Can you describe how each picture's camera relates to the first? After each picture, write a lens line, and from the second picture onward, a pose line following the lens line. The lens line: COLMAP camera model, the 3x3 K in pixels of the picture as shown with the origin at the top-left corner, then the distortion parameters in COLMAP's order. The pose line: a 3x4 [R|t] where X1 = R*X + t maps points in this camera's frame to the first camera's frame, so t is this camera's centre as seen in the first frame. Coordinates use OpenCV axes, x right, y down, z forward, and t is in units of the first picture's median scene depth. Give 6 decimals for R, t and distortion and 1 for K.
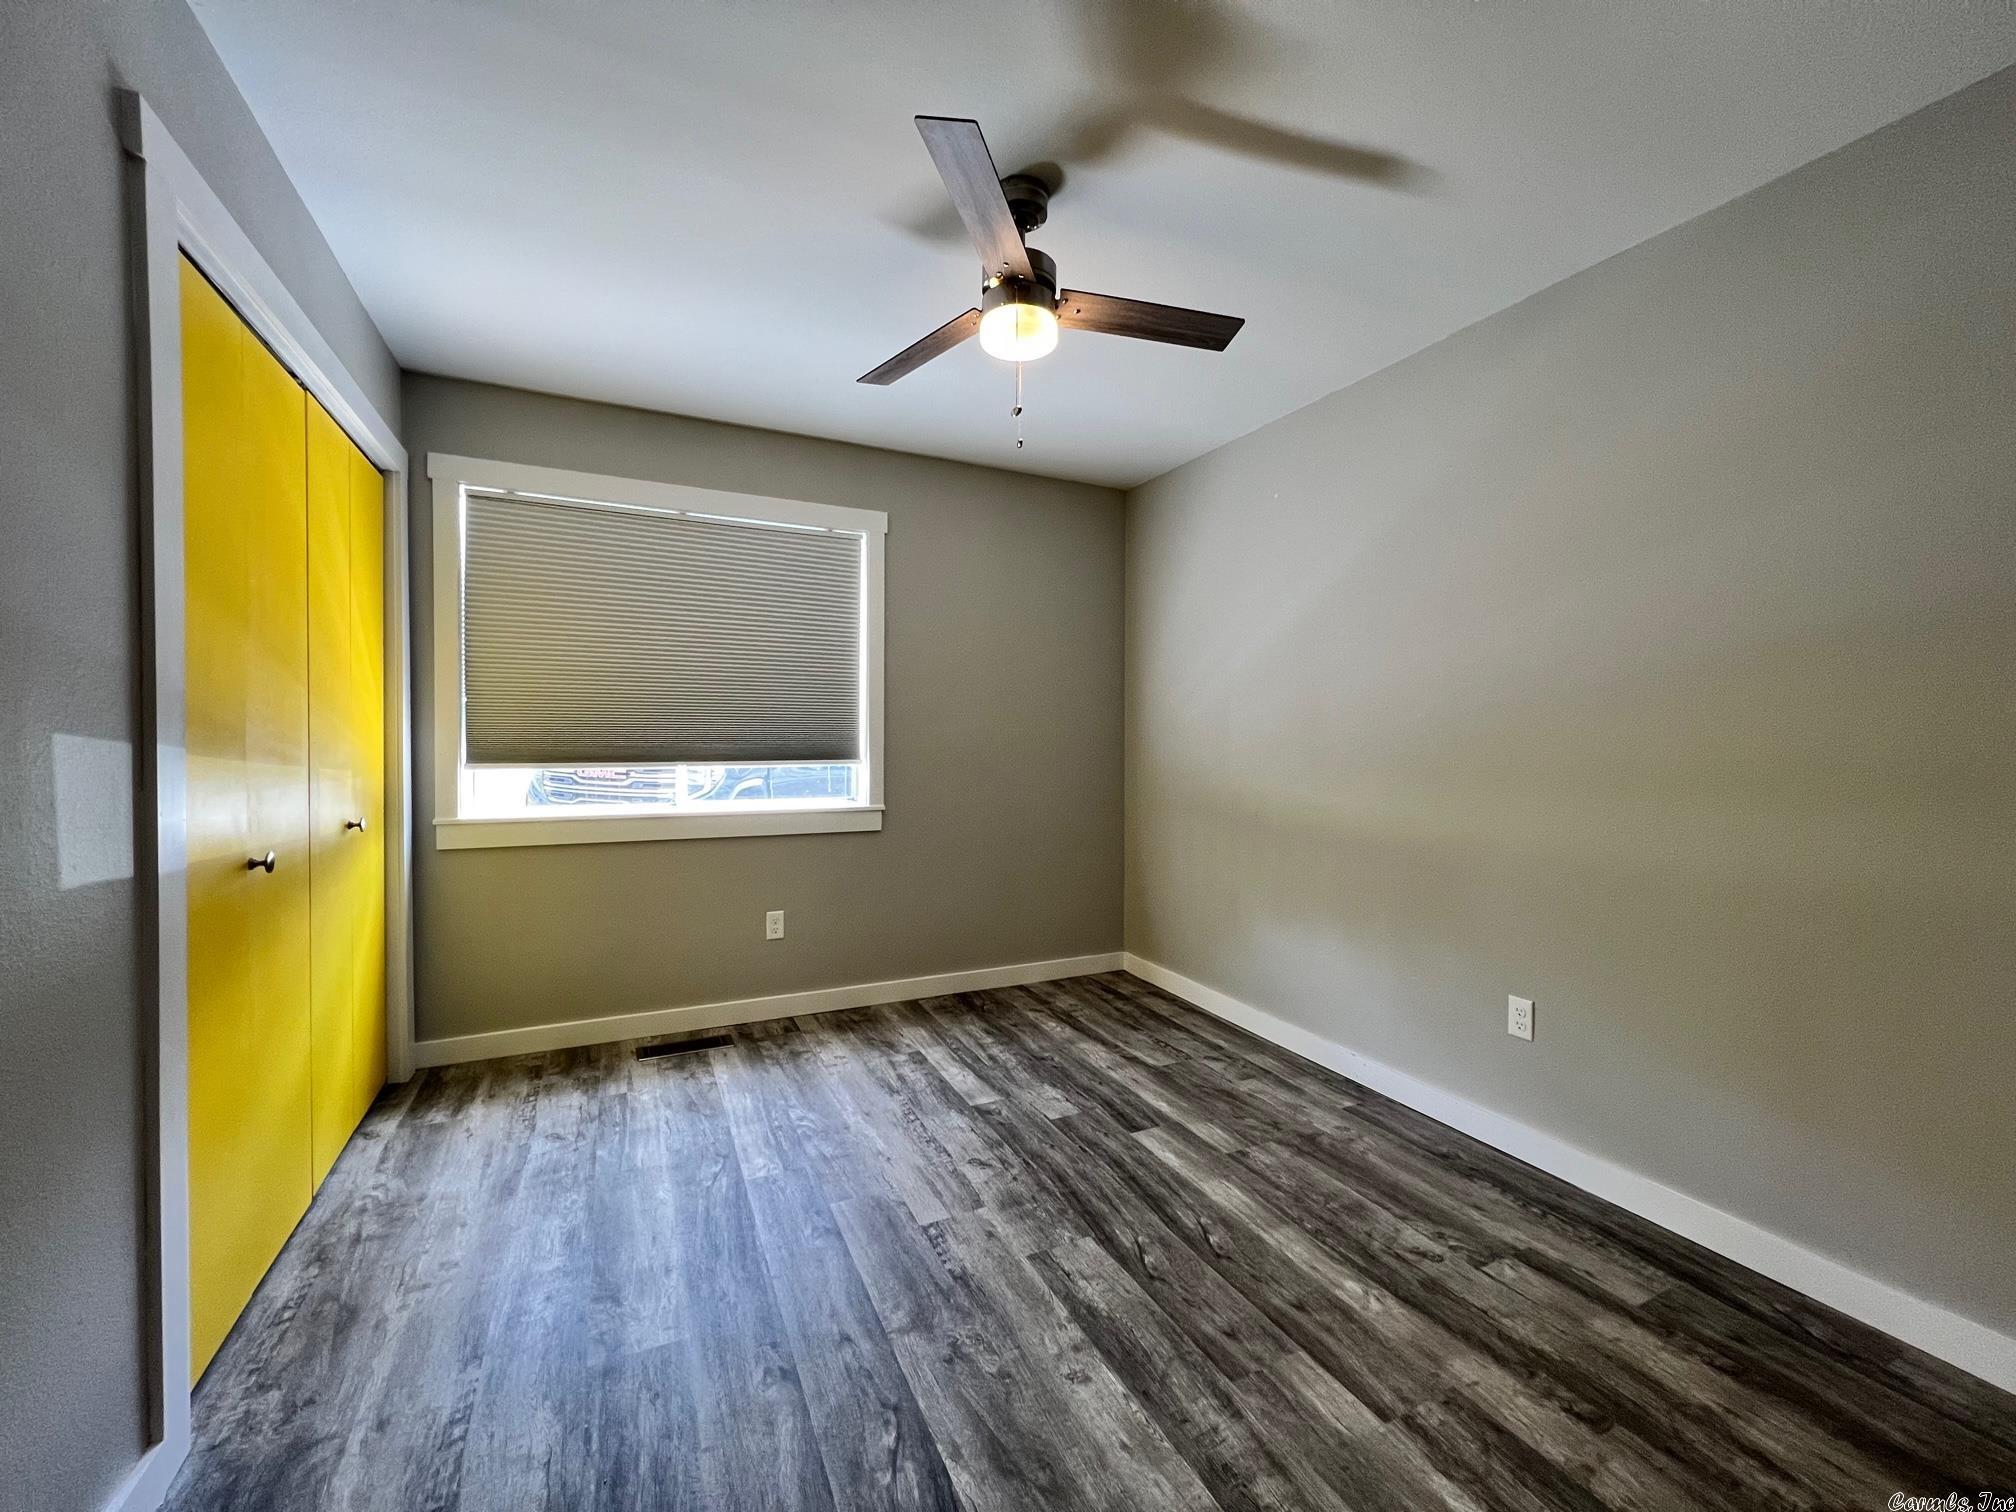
lens RADIAL K [[805.8, 0, 1005.5], [0, 805.8, 754.7], [0, 0, 1]] dist [-0.001098, 0.000165]
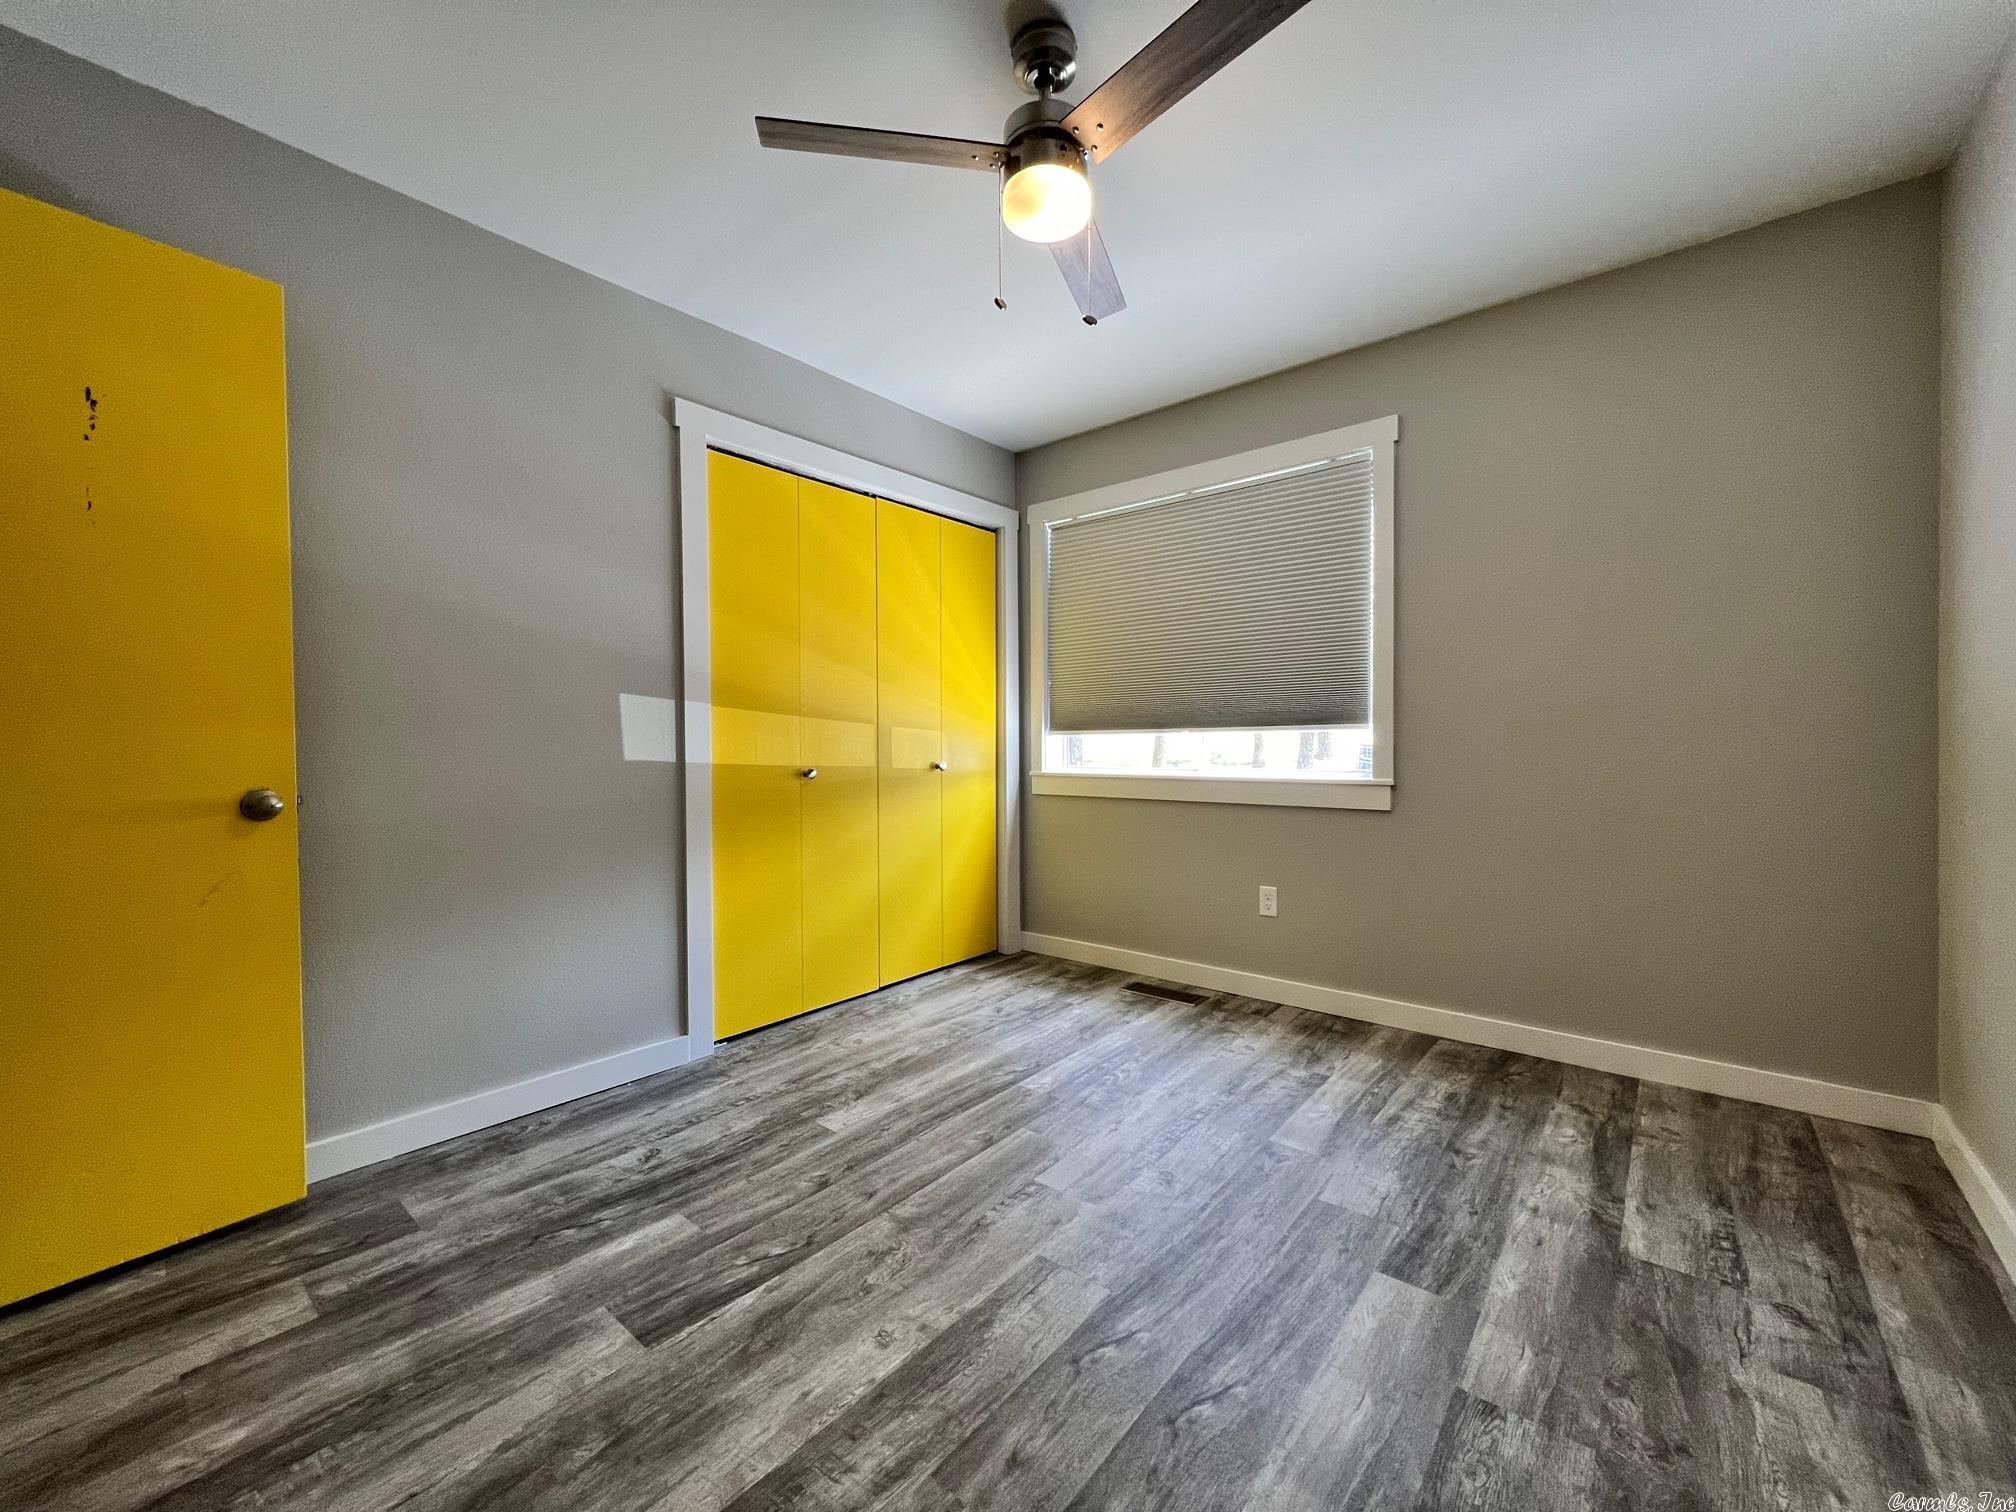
lens RADIAL K [[805.8, 0, 1002.8], [0, 805.8, 754.1], [0, 0, 1]] dist [-0.001098, 0.000165]
pose [[0.407071, 0.003049, -0.913391, 0.530356], [-0.010116, 0.999948, -0.001171, 0.052777], [0.913340, 0.009717, 0.407081, 0.396083]]
